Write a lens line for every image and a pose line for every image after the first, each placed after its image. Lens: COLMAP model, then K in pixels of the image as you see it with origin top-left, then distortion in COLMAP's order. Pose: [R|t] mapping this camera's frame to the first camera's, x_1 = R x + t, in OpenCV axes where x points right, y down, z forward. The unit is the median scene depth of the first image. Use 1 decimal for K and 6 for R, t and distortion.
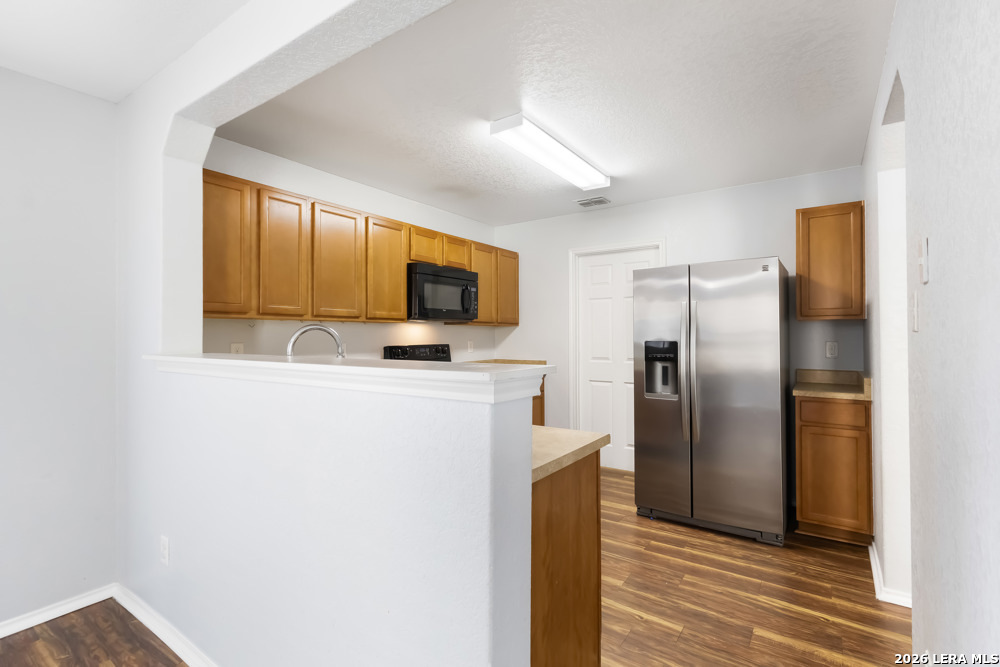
lens RADIAL K [[461.6, 0, 500.0], [0, 461.6, 333.5], [0, 0, 1]] dist [-0.017110, 0.000188]
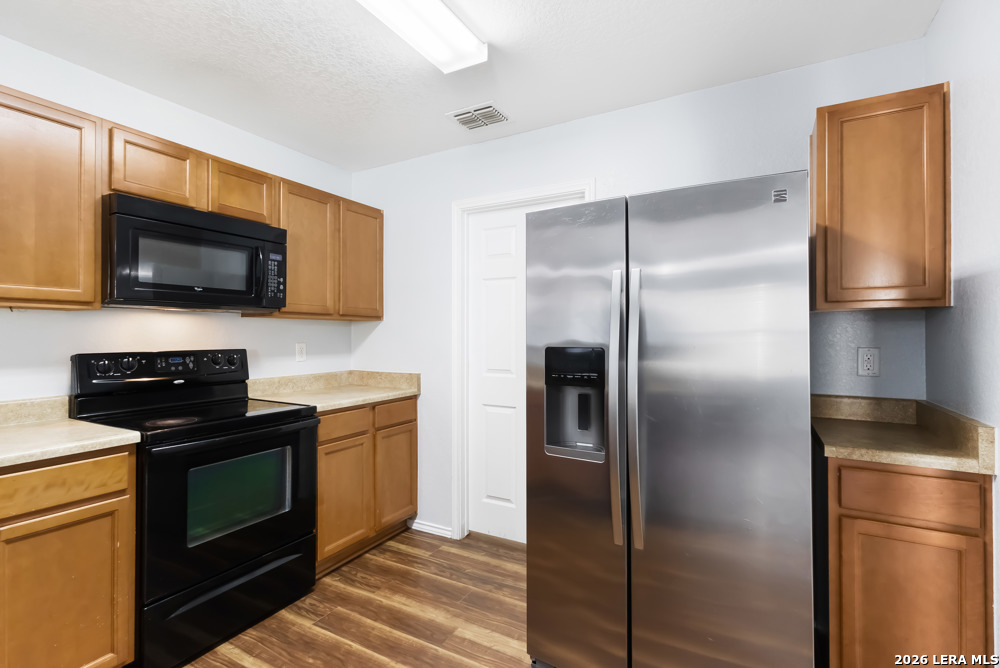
lens RADIAL K [[462.3, 0, 500.0], [0, 462.3, 332.5], [0, 0, 1]] dist [-0.002827, -0.000192]
pose [[0.995012, 0.003728, 0.099682, 0.206976], [-0.003725, 0.999993, -0.000218, 0.000171], [-0.099683, -0.000155, 0.995019, 0.472177]]
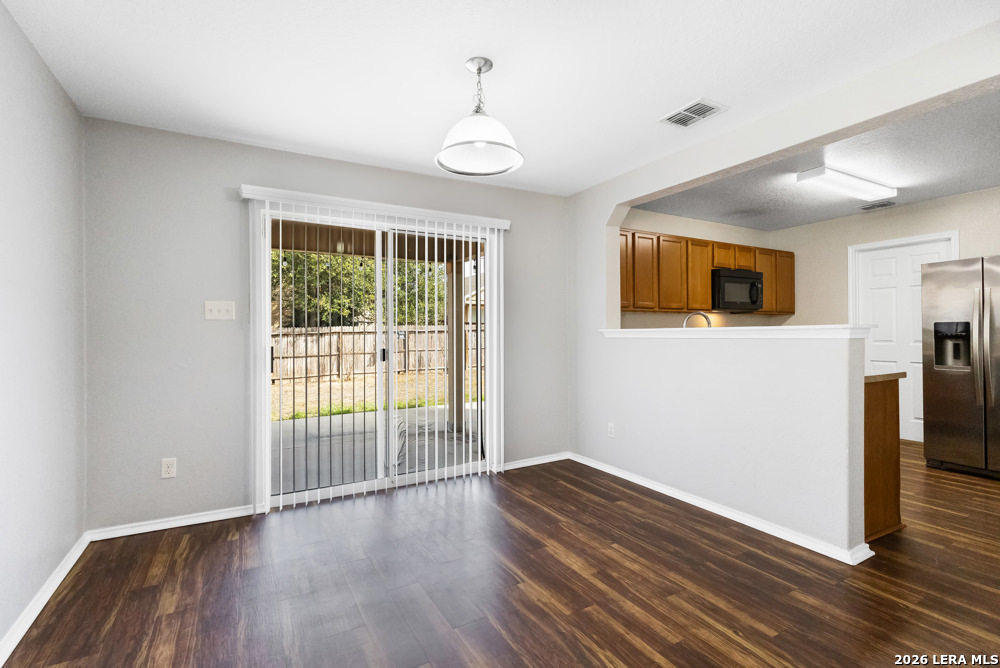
lens RADIAL K [[462.3, 0, 500.0], [0, 462.3, 332.5], [0, 0, 1]] dist [-0.002827, -0.000192]
pose [[0.898860, -0.003809, -0.438218, -0.176116], [0.006621, 0.999966, 0.004889, 0.029000], [0.438185, -0.007296, 0.898855, -0.575535]]
